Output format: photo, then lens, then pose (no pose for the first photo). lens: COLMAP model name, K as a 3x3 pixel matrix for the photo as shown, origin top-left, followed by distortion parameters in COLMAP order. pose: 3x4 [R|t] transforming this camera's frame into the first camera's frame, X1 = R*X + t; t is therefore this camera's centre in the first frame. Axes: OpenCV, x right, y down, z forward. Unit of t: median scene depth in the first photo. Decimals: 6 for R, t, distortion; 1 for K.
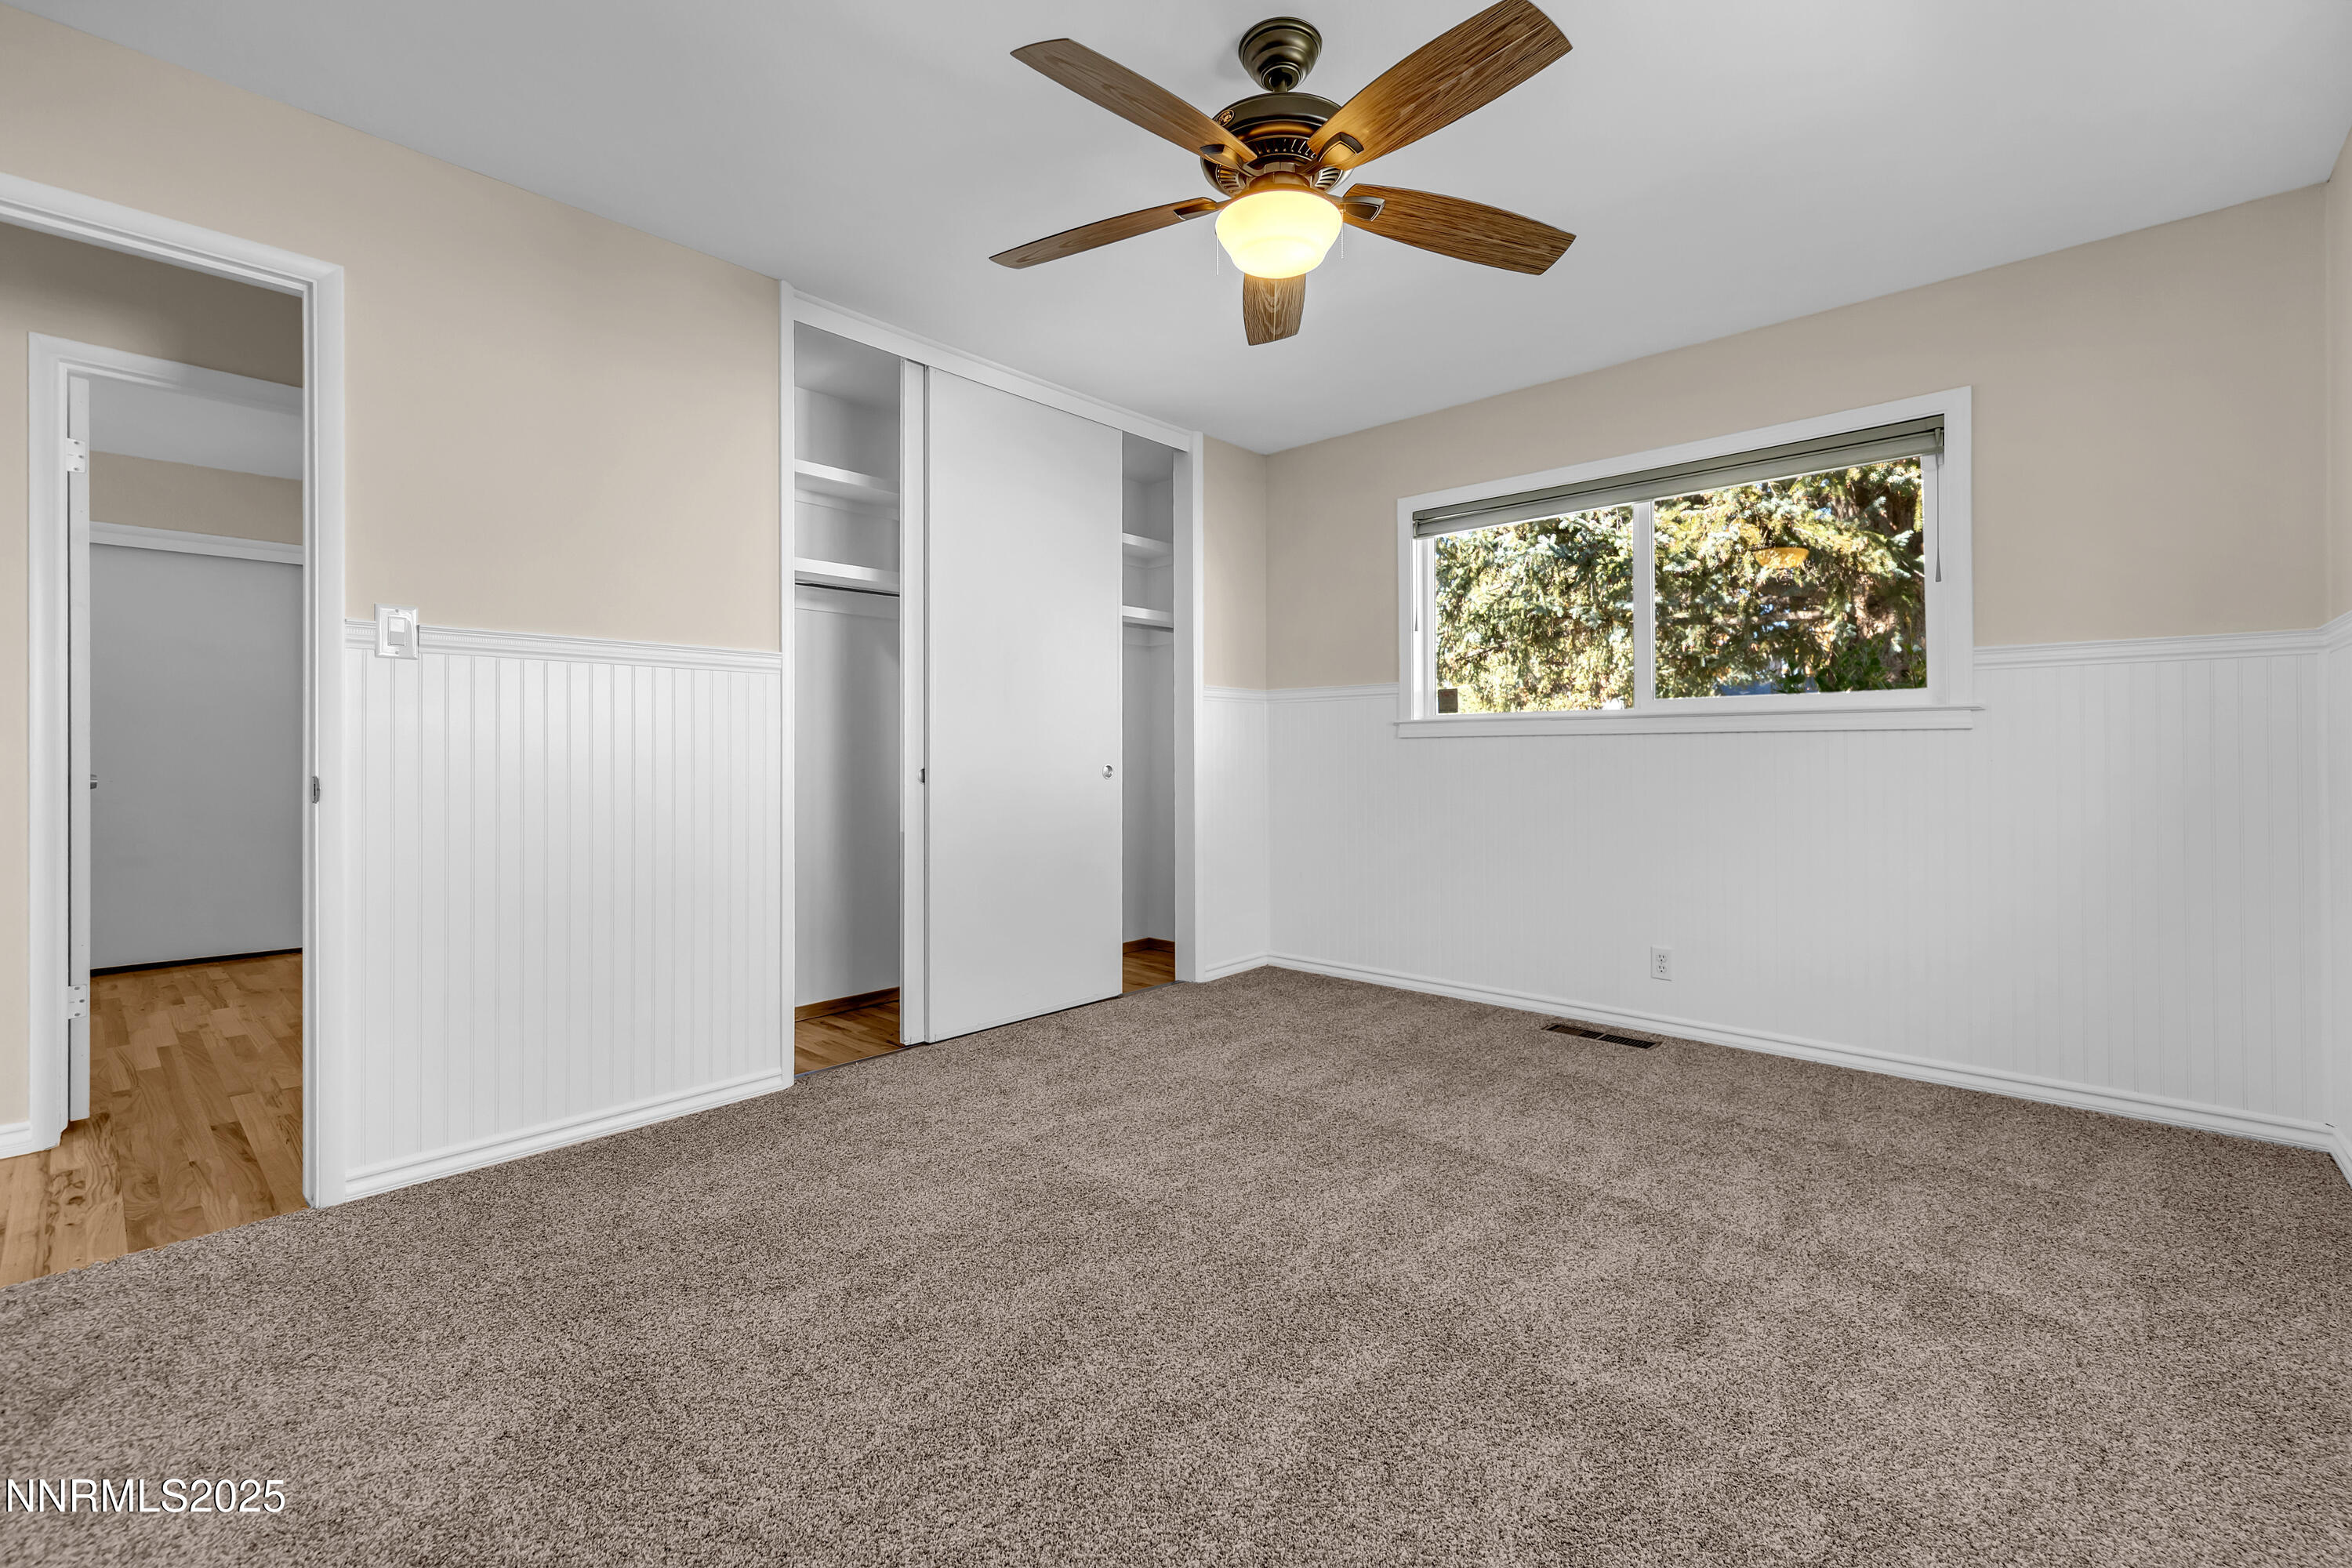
lens RADIAL K [[1050.4, 0, 1193.4], [0, 1050.4, 754.8], [0, 0, 1]] dist [0.000746, -0.000620]
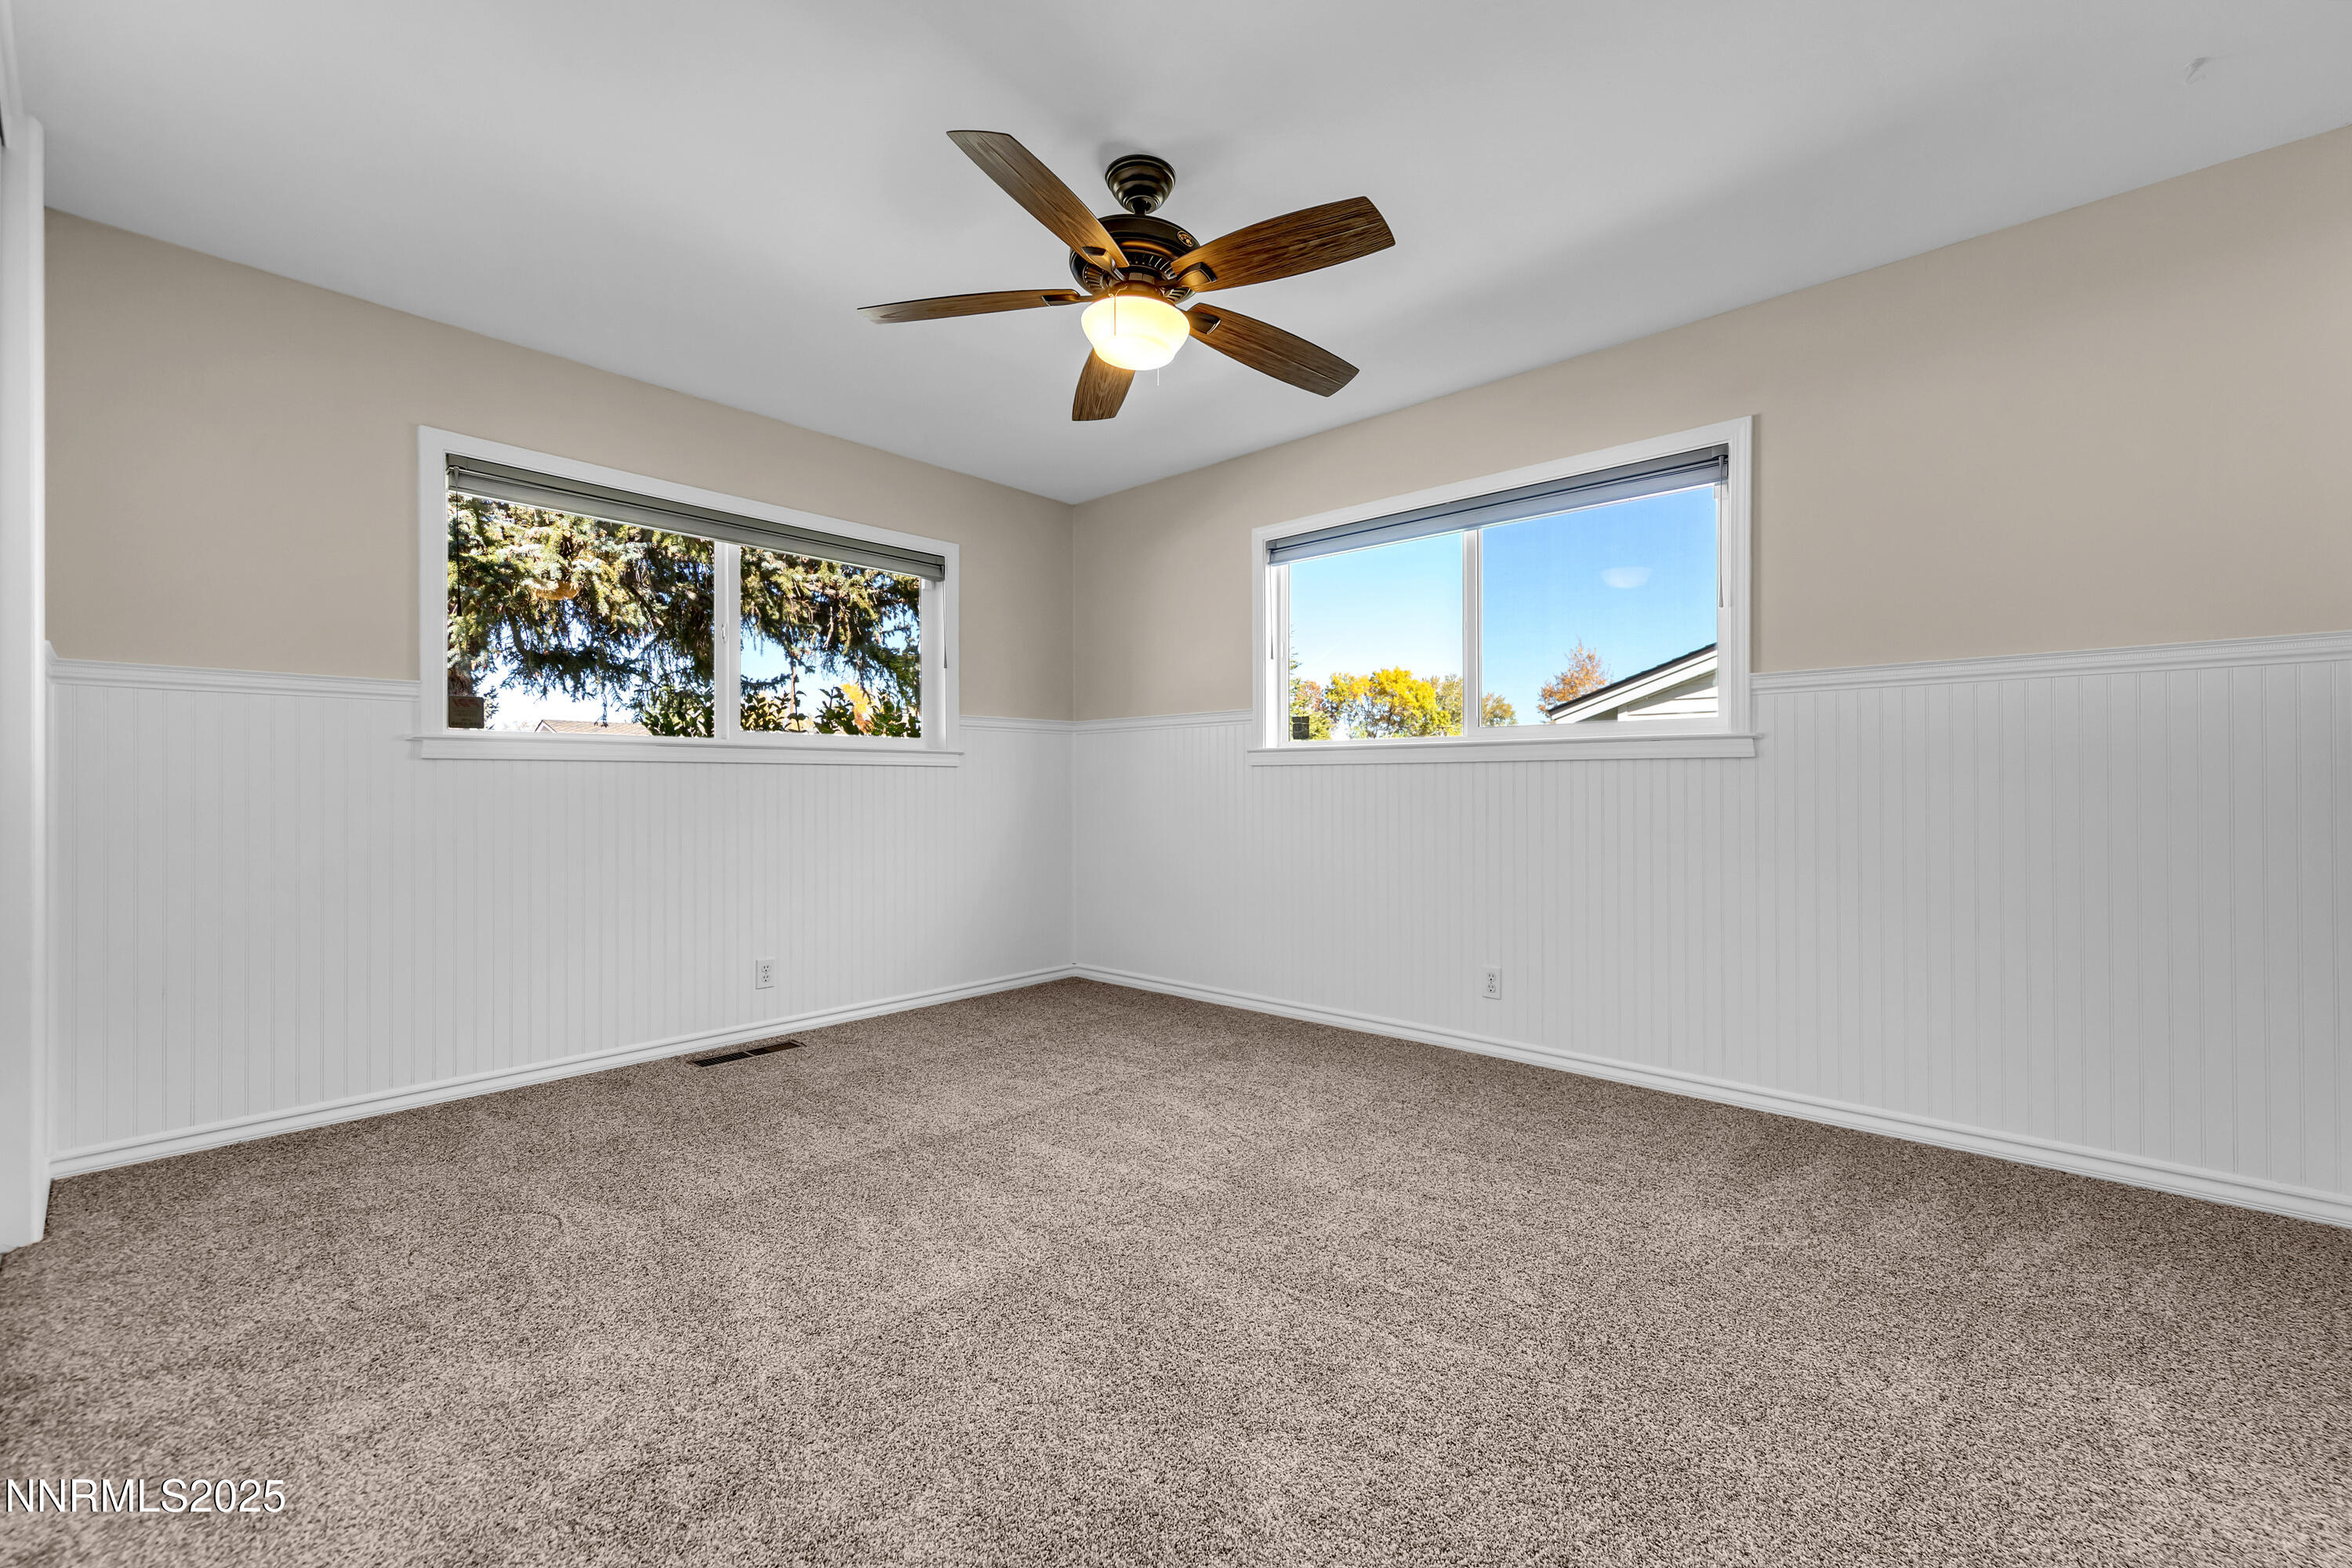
lens RADIAL K [[997.8, 0, 1222.0], [0, 997.8, 788.8], [0, 0, 1]] dist [0.006574, -0.000124]
pose [[-0.068708, -0.000141, 0.997637, -0.773894], [0.002790, 0.999996, 0.000334, 0.008651], [-0.997633, 0.002807, -0.068707, 0.736335]]
